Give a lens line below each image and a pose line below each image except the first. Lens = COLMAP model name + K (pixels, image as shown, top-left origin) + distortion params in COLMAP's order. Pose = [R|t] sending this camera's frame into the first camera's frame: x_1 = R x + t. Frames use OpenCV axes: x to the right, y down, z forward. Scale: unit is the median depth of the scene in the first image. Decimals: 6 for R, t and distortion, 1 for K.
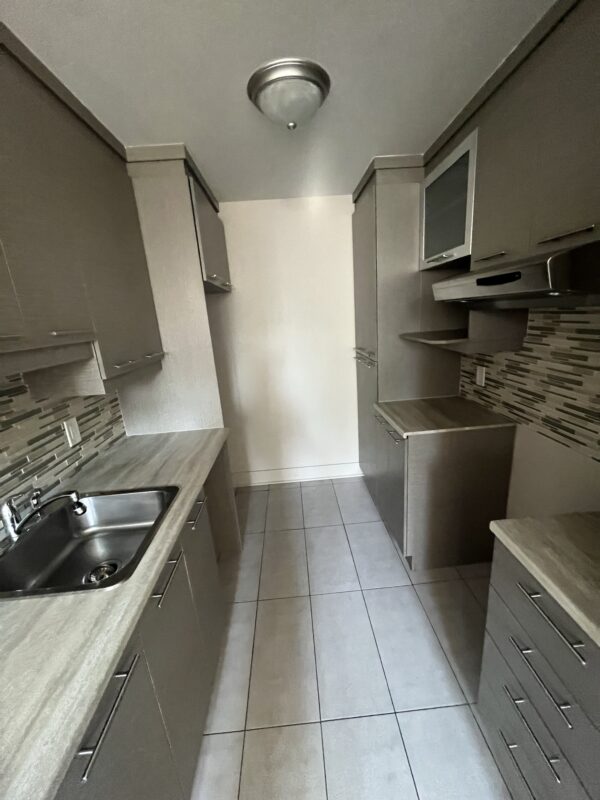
lens RADIAL K [[320.8, 0, 300.0], [0, 320.8, 394.9], [0, 0, 1]] dist [-0.000623, -0.000078]
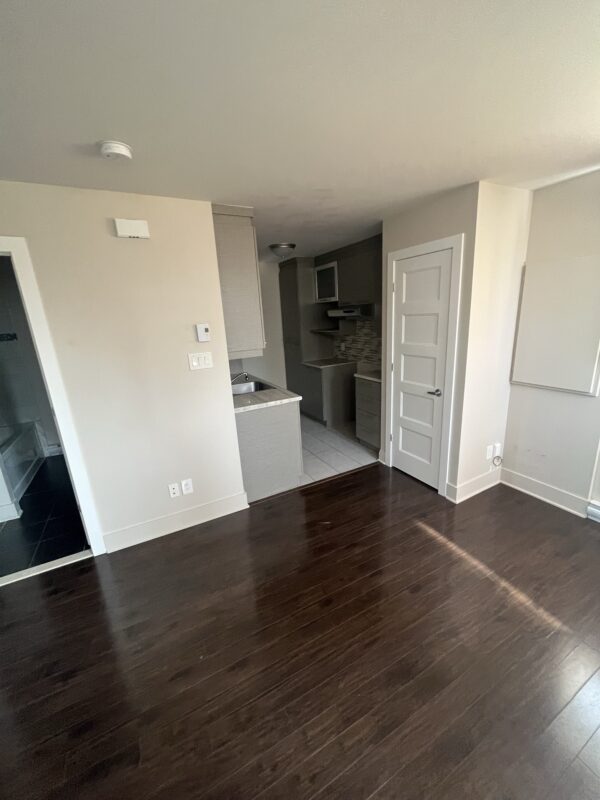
lens RADIAL K [[320.8, 0, 300.3], [0, 320.8, 399.0], [0, 0, 1]] dist [-0.000623, -0.000078]
pose [[0.905712, -0.099942, 0.411943, -0.941644], [0.106774, 0.994262, 0.006464, 0.347341], [-0.410226, 0.038130, 0.911186, -1.310821]]
